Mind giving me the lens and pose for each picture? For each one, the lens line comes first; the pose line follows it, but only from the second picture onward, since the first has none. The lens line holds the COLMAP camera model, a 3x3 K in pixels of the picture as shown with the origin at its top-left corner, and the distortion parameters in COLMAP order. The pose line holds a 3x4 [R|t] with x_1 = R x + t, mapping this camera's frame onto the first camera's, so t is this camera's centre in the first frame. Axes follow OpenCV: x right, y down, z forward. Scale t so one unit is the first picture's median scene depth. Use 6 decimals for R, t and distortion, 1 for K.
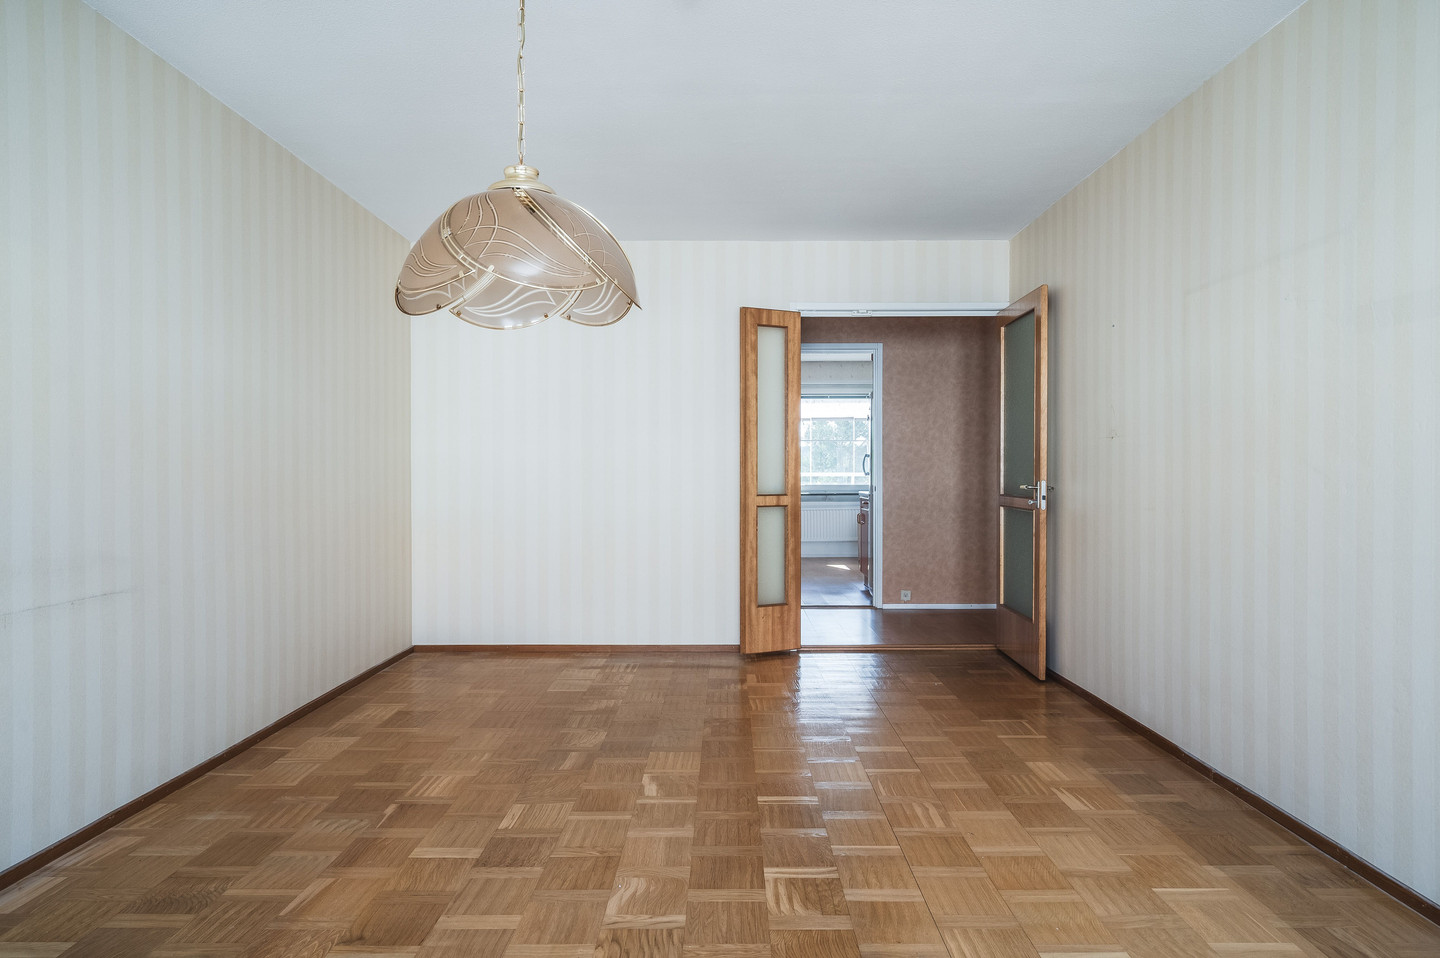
lens RADIAL K [[881.2, 0, 720.0], [0, 881.2, 479.0], [0, 0, 1]] dist [0.001472, 0.000281]
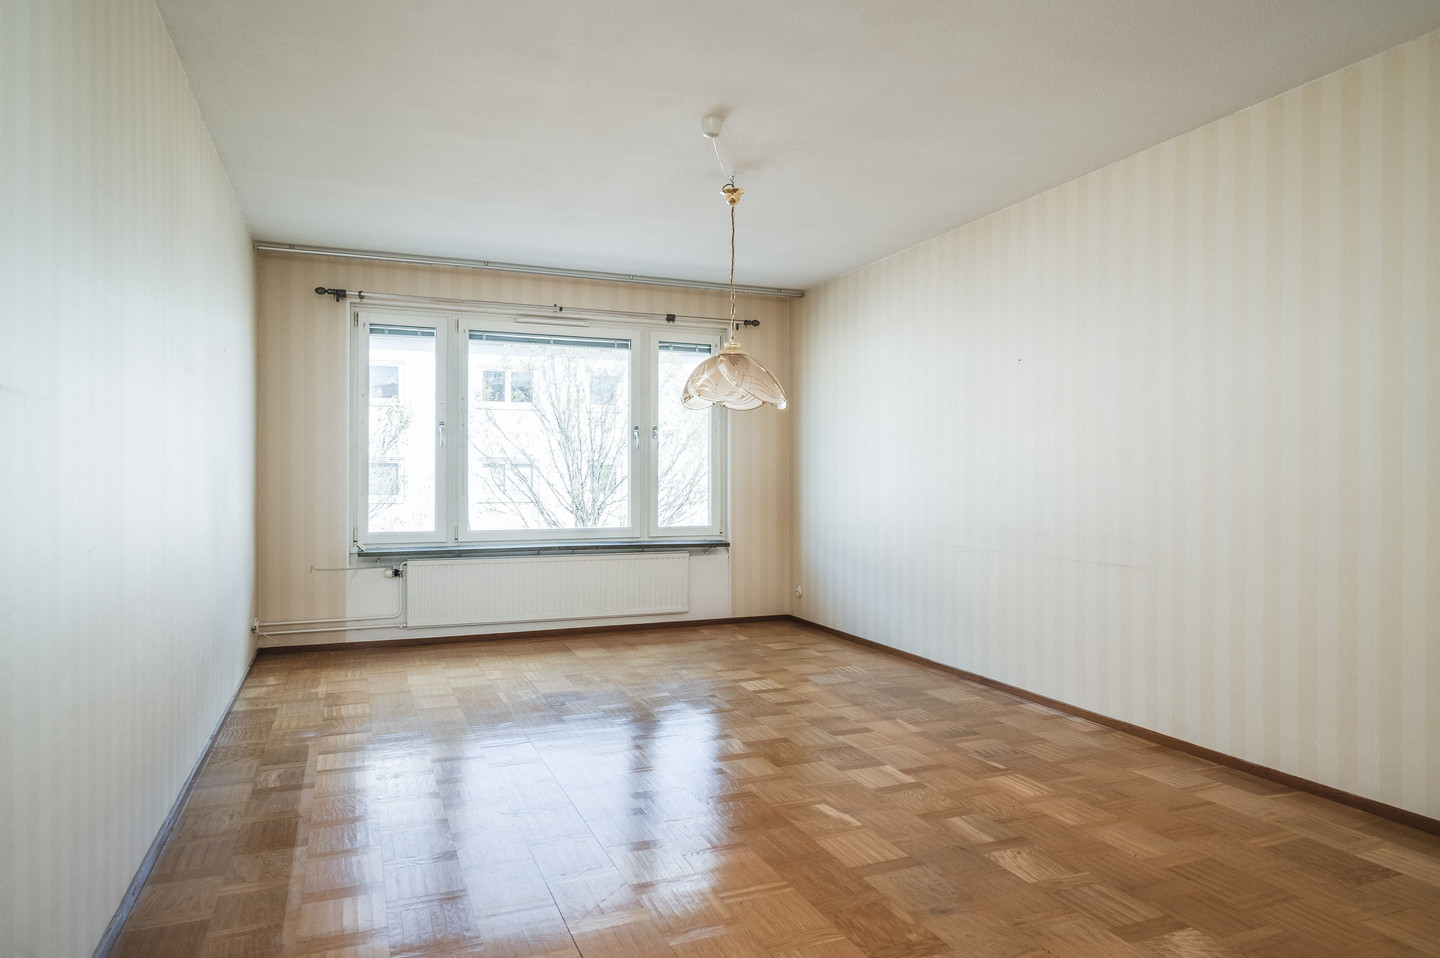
lens RADIAL K [[881.2, 0, 720.0], [0, 881.2, 479.0], [0, 0, 1]] dist [0.001472, 0.000281]
pose [[-0.919187, -0.002383, -0.393814, 0.365778], [-0.006106, 0.999948, 0.008203, -0.011770], [0.393774, 0.009944, -0.919154, 1.646985]]
